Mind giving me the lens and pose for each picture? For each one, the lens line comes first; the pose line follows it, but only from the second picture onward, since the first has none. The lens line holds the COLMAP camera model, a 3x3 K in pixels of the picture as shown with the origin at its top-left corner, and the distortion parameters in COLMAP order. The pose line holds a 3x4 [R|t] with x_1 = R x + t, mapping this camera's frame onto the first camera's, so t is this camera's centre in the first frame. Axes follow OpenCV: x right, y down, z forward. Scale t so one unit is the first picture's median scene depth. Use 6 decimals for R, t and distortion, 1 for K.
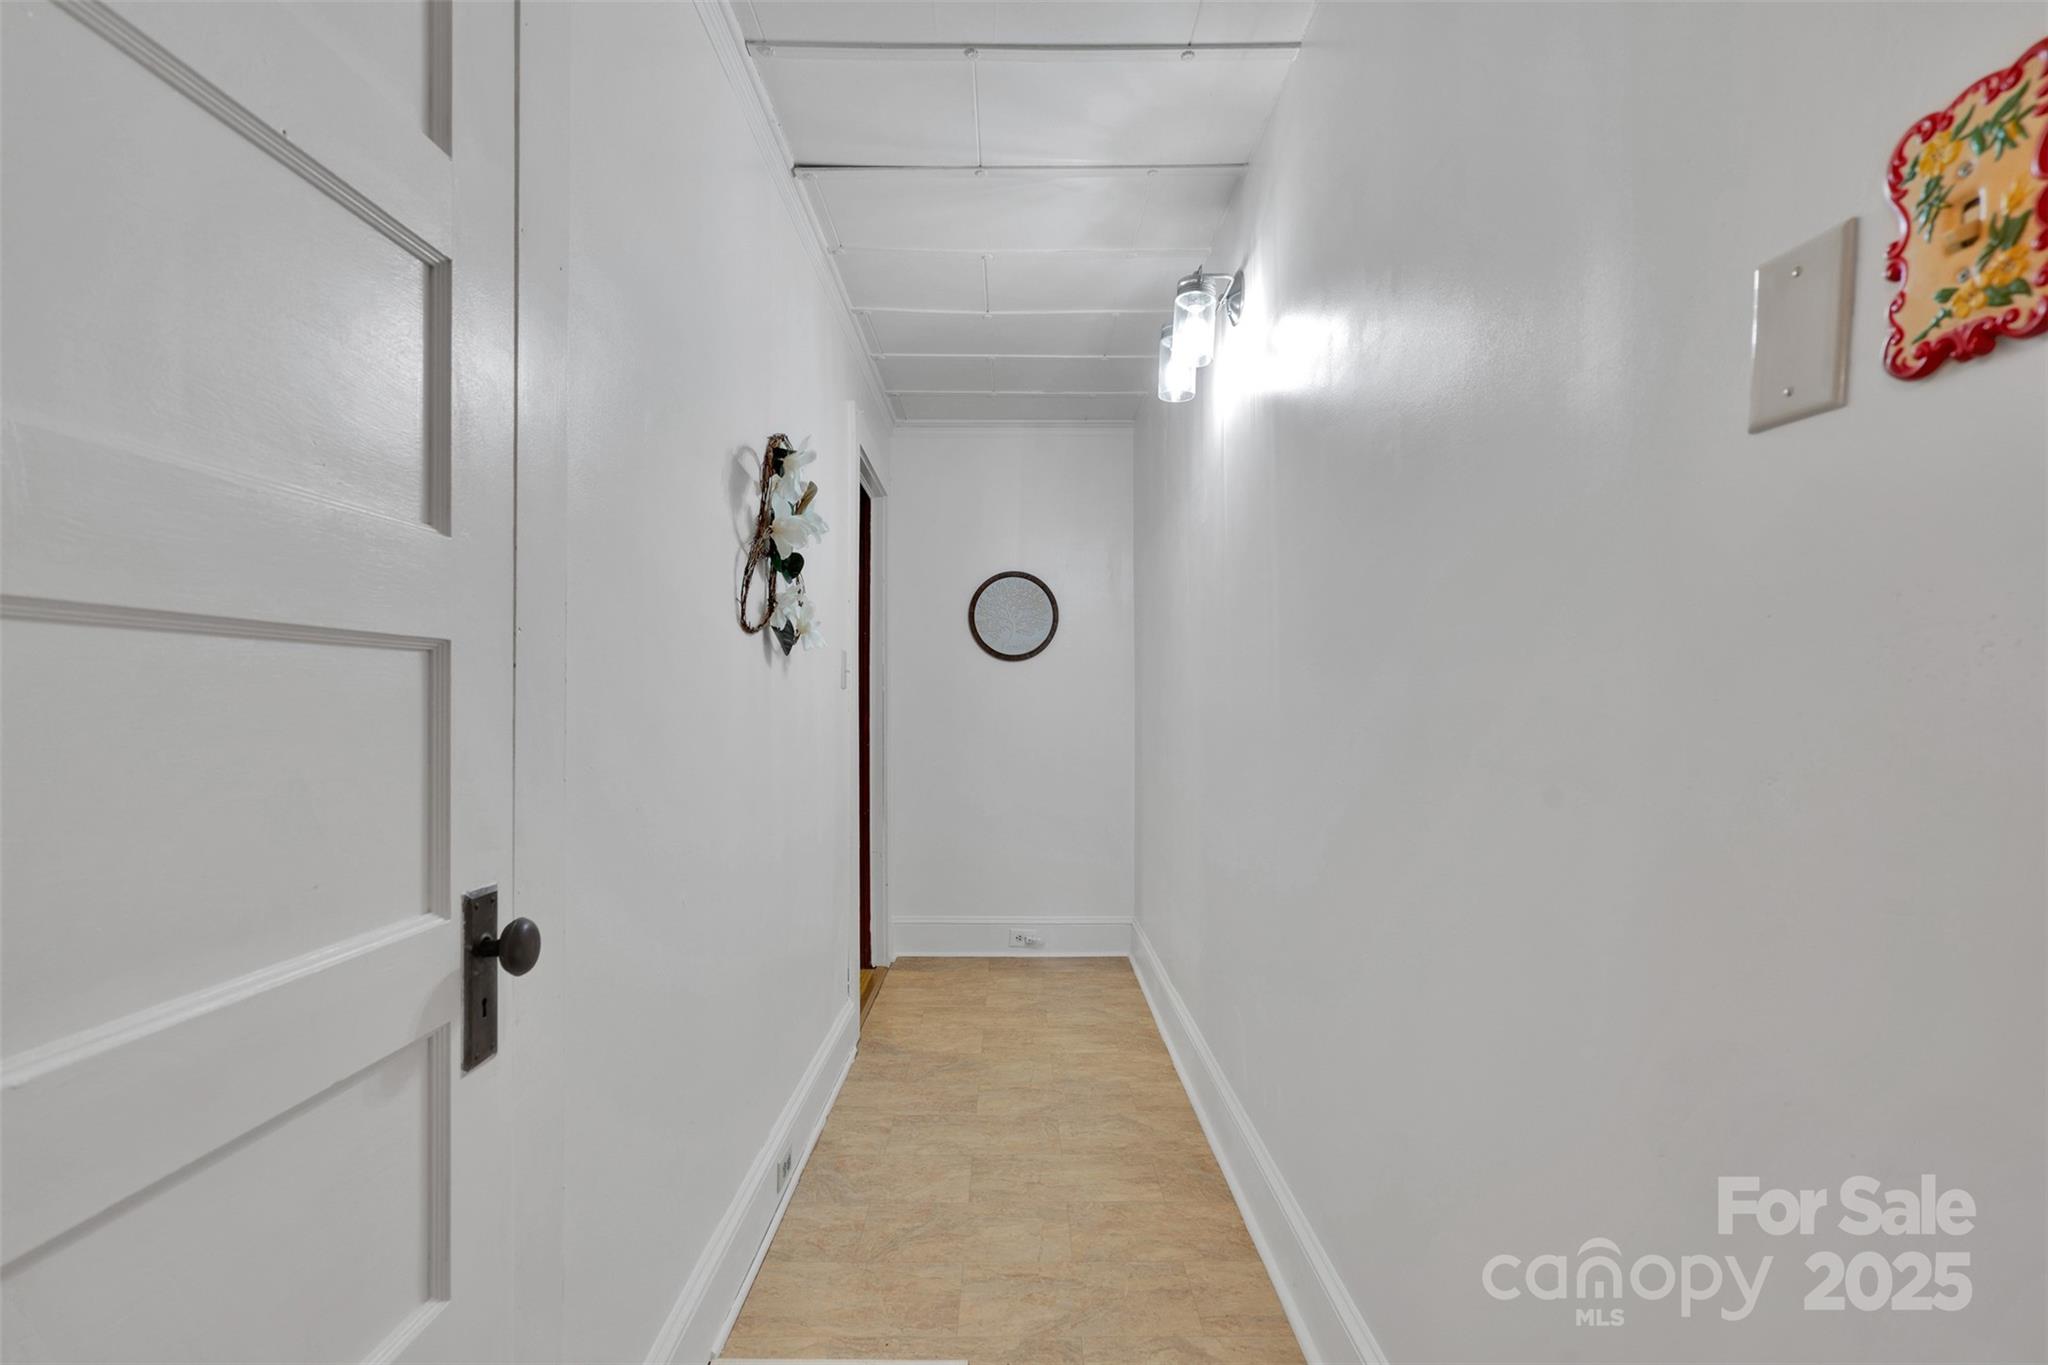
lens RADIAL K [[929.1, 0, 1021.0], [0, 929.1, 693.8], [0, 0, 1]] dist [-0.000619, 0.001683]
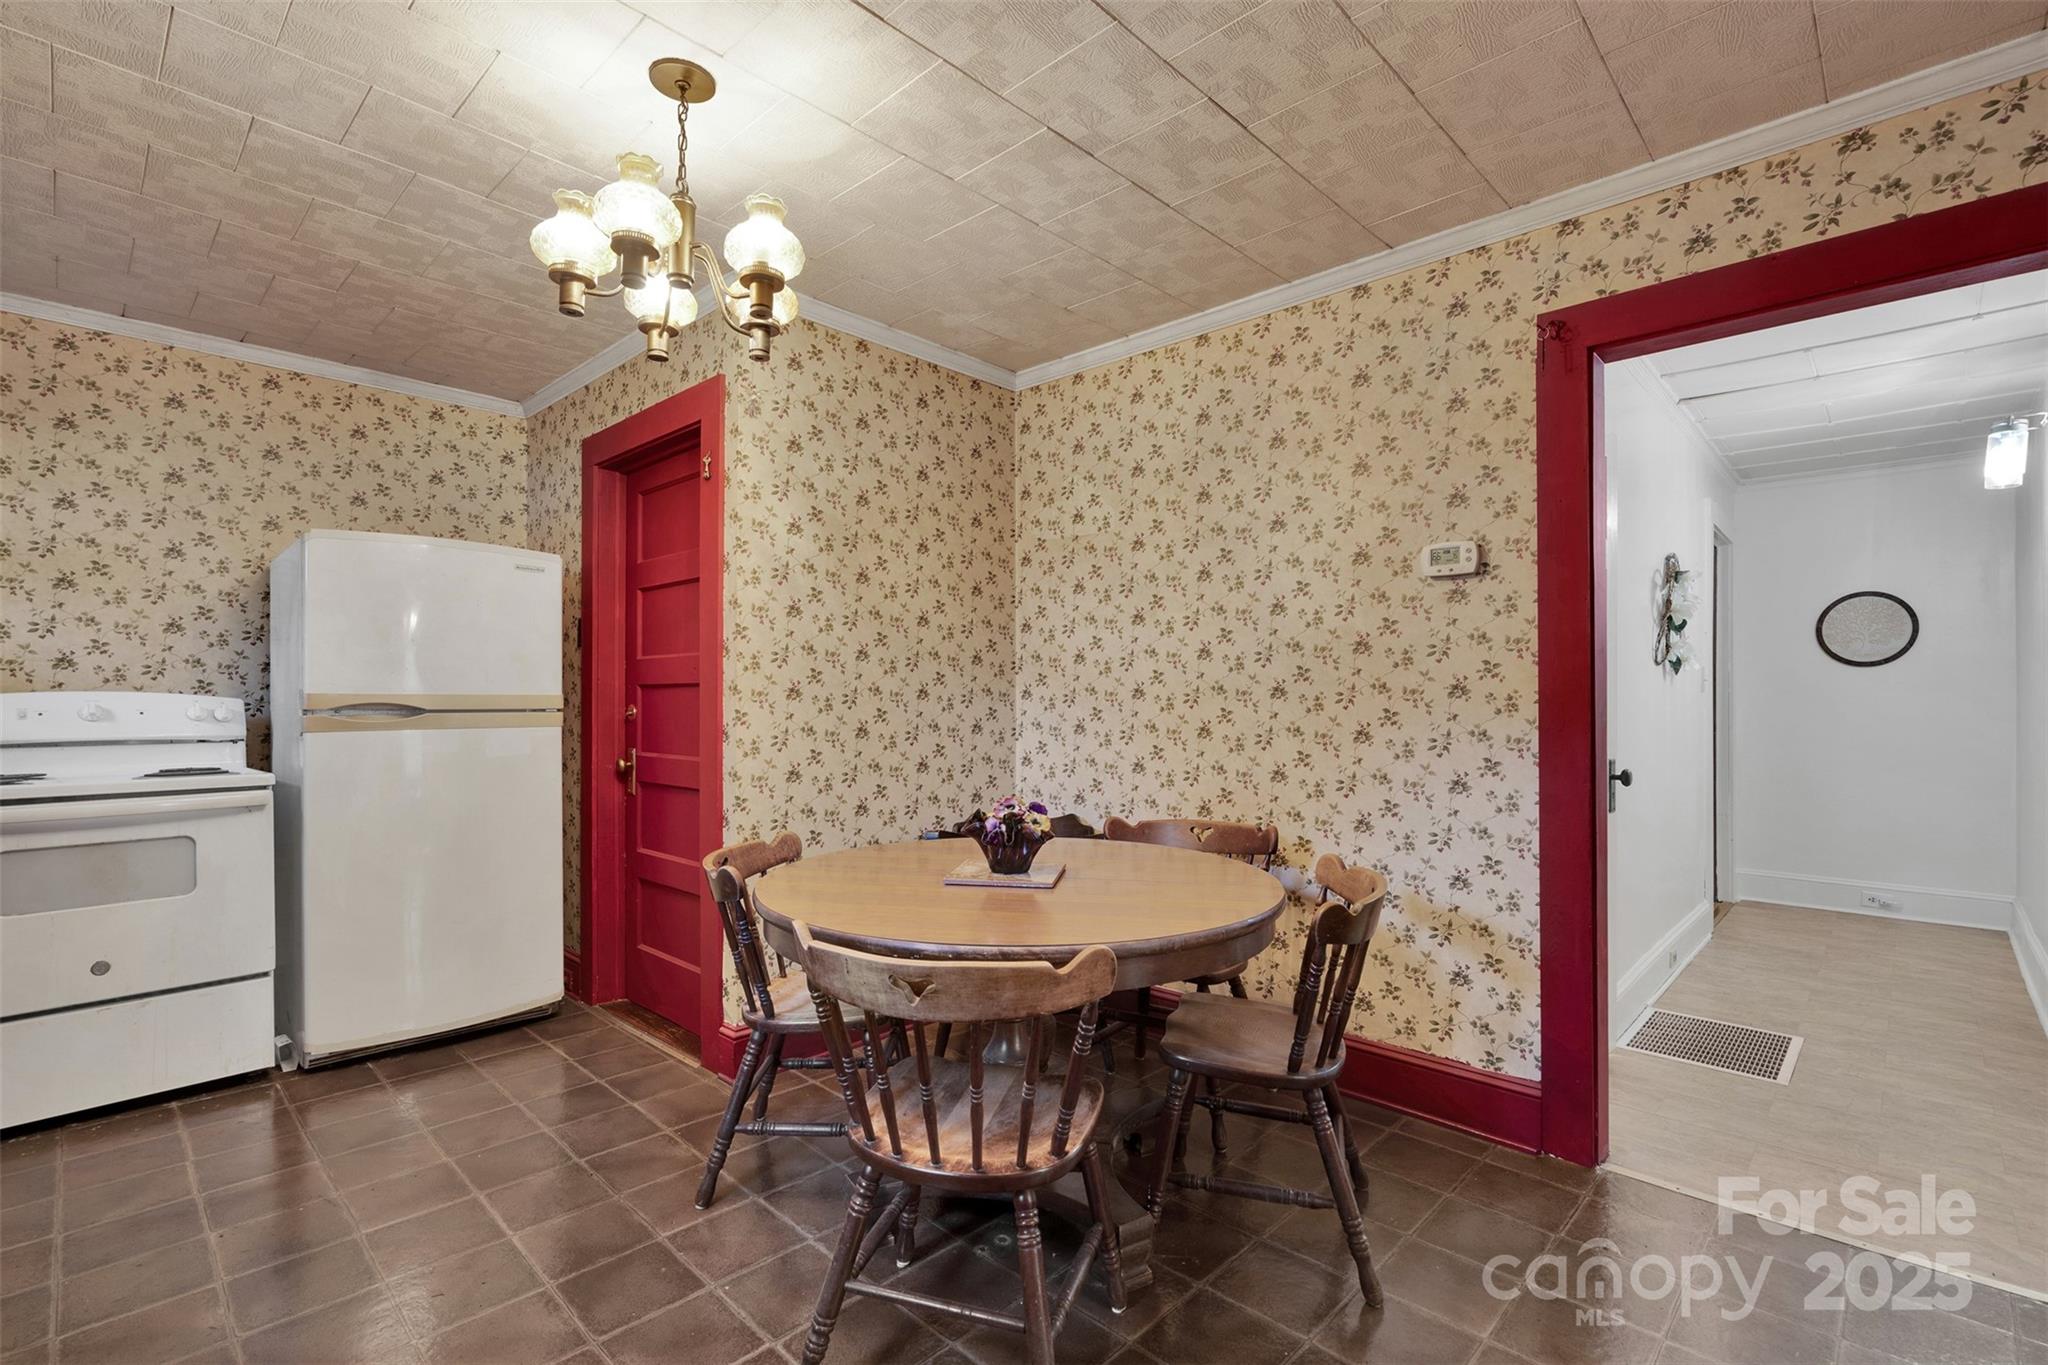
lens RADIAL K [[929.1, 0, 1007.3], [0, 929.1, 692.4], [0, 0, 1]] dist [-0.000619, 0.001683]
pose [[0.708045, 0.000529, -0.706167, 0.089746], [0.001393, 0.999997, 0.002146, -0.011206], [0.706166, -0.002503, 0.708042, -1.030036]]
